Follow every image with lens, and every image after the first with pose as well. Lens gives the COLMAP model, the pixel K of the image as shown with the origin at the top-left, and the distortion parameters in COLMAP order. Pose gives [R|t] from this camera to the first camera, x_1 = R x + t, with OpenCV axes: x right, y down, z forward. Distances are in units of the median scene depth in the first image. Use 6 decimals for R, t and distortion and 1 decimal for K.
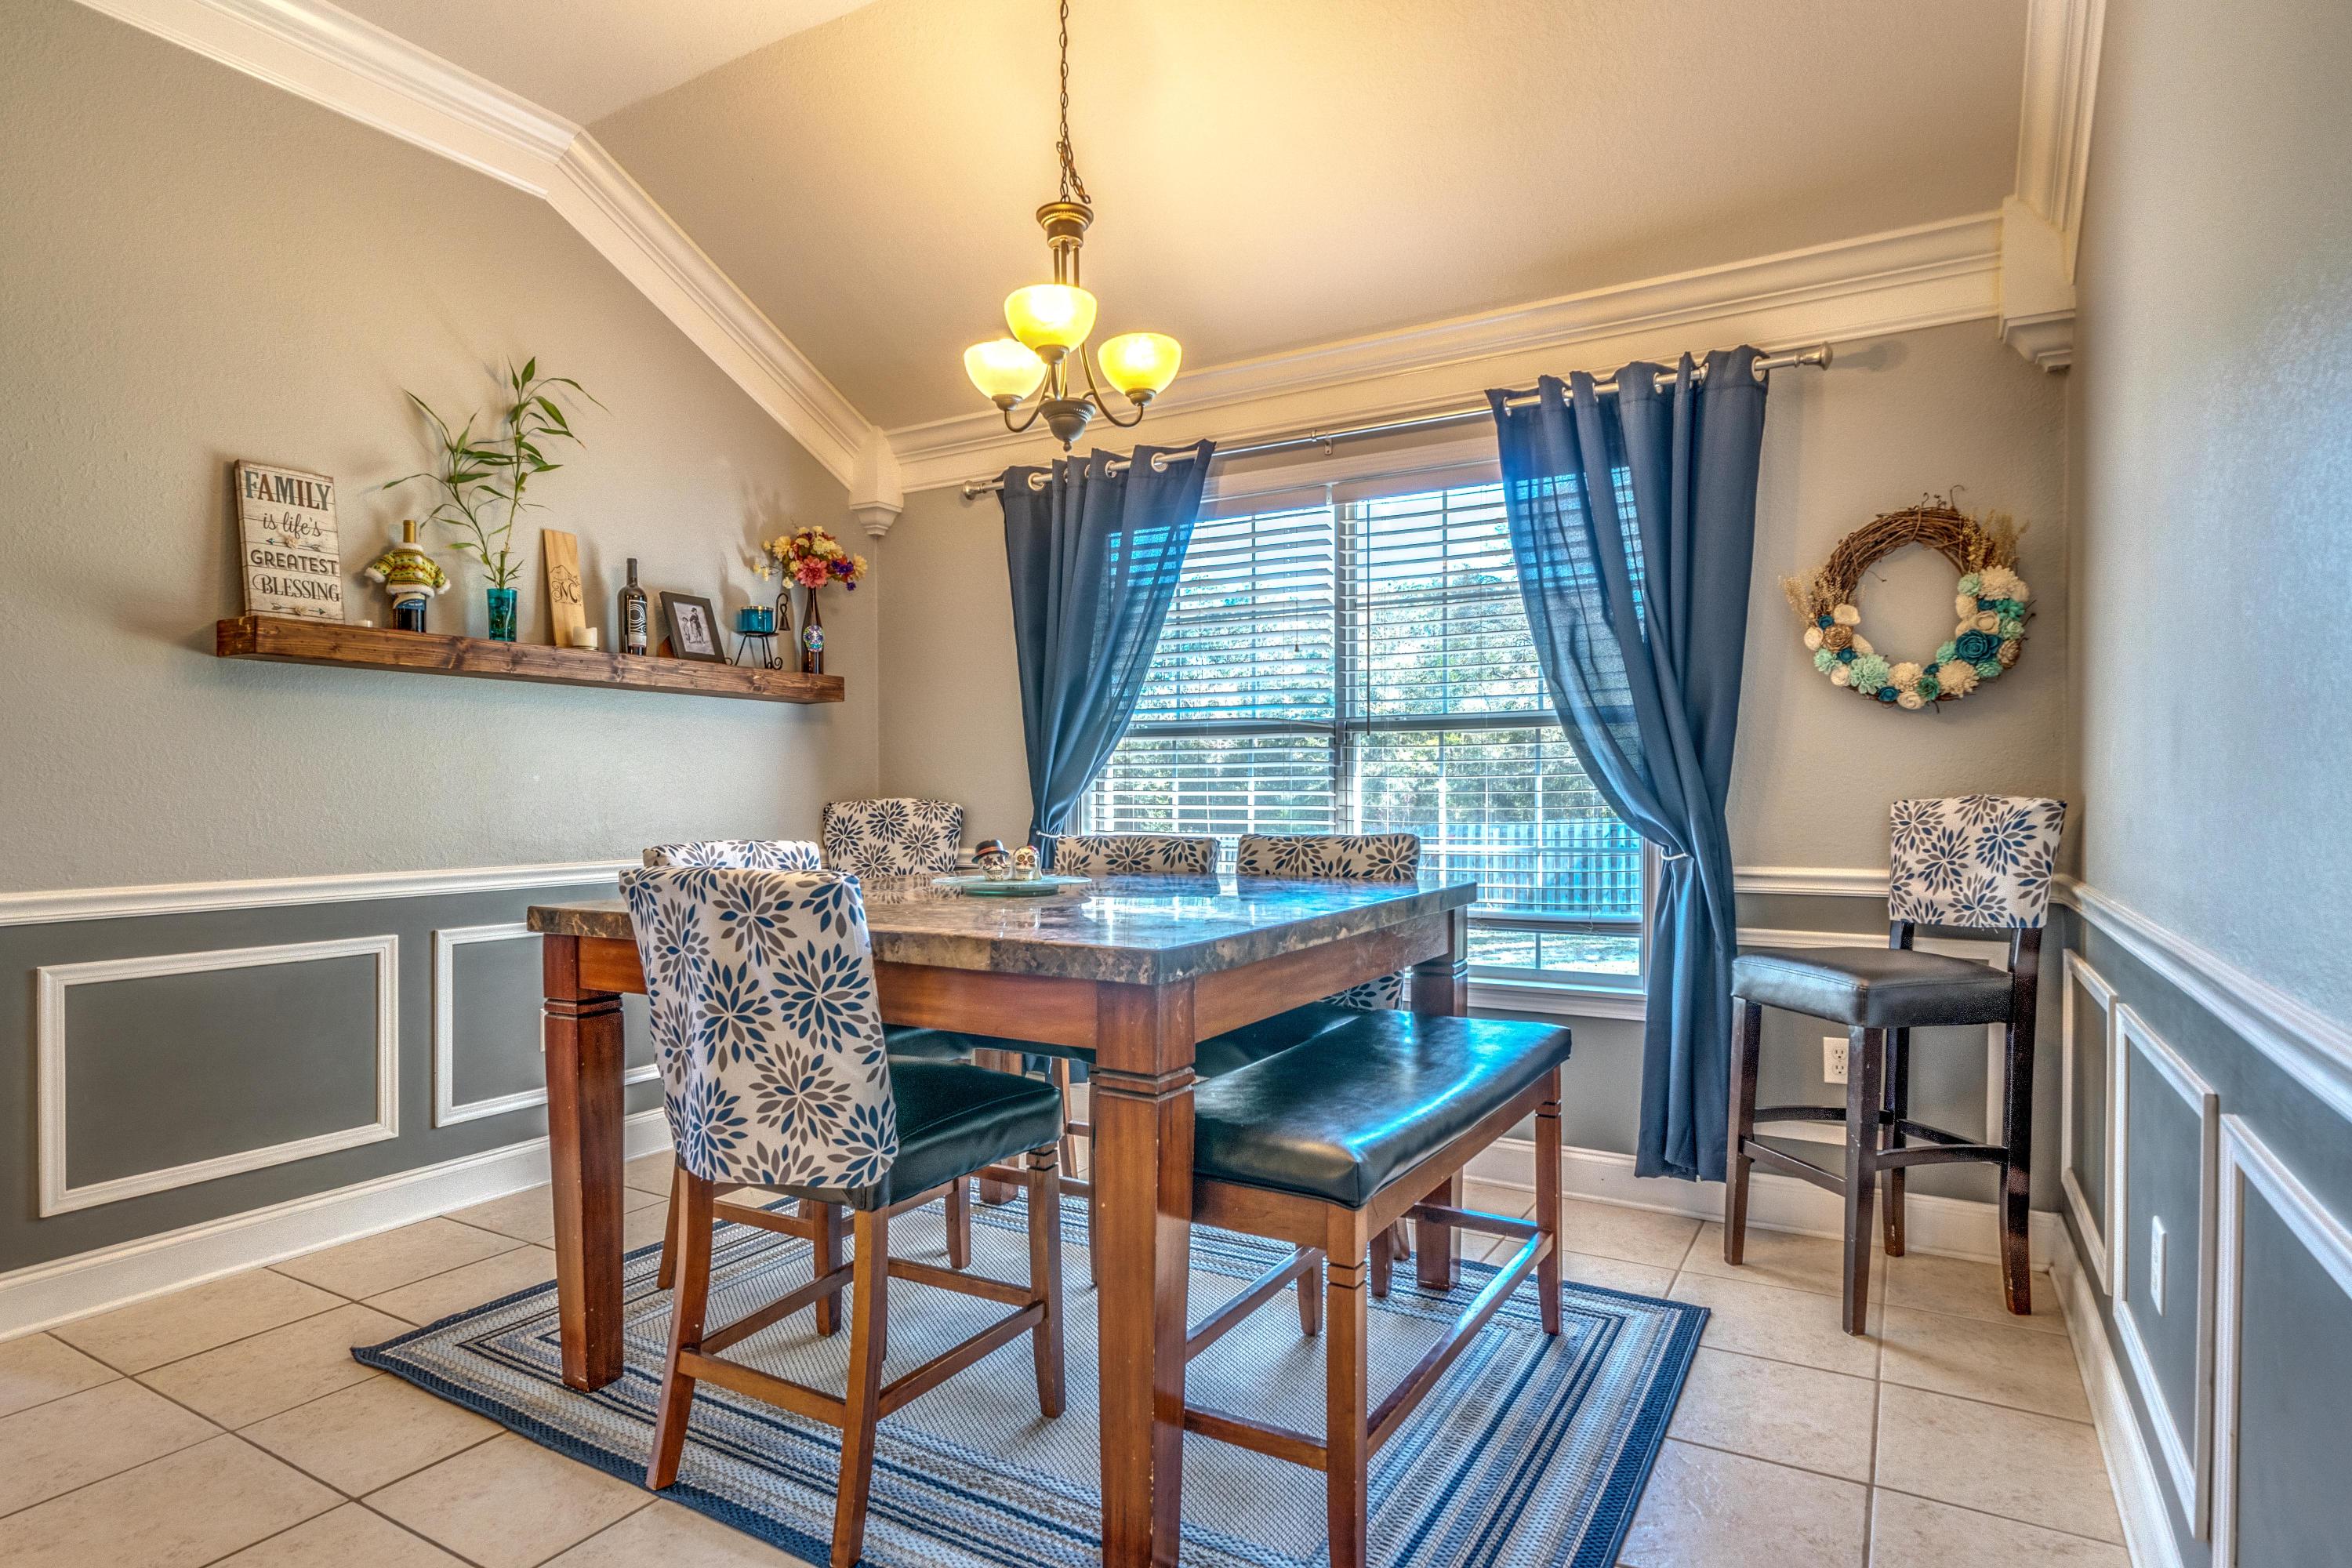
lens RADIAL K [[1263.3, 0, 1135.5], [0, 1263.3, 817.6], [0, 0, 1]] dist [0.001652, 0.000148]
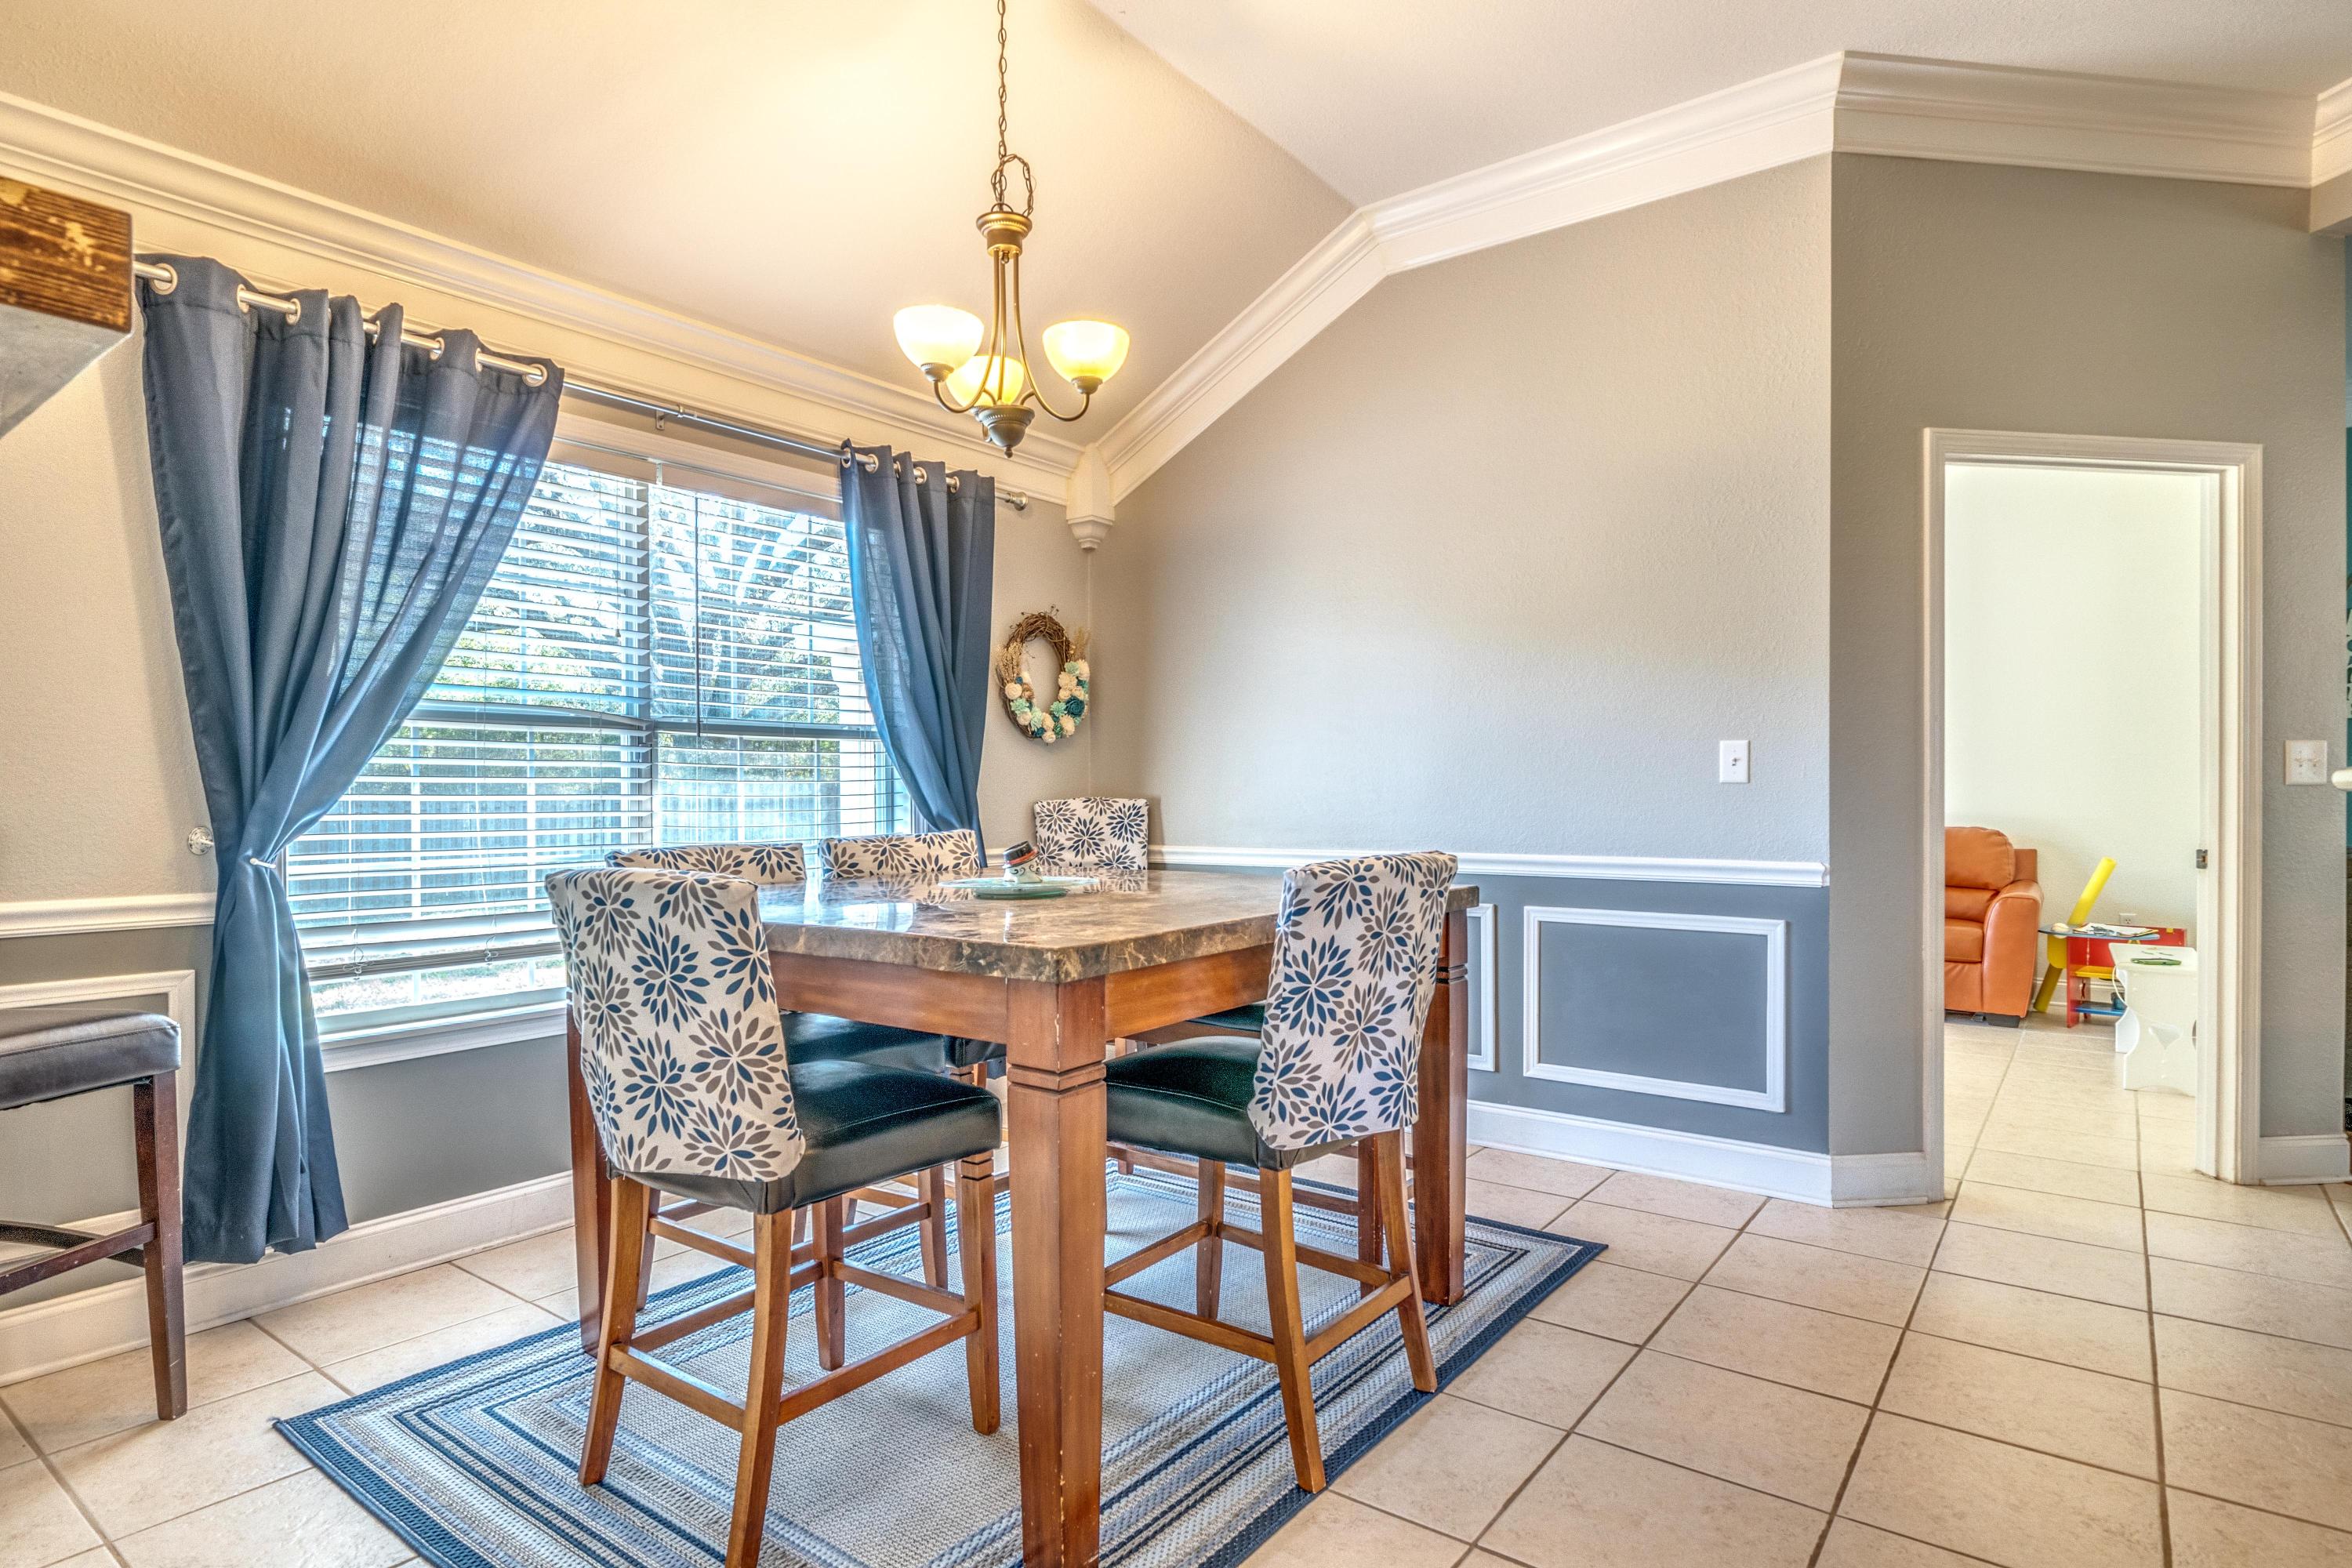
lens RADIAL K [[1278.2, 0, 1179.8], [0, 1278.2, 844.3], [0, 0, 1]] dist [-0.002292, 0.000088]
pose [[0.106951, -0.035184, 0.993642, -0.909079], [0.023210, 0.999190, 0.032883, -0.008275], [-0.993993, 0.019546, 0.107681, 0.644099]]
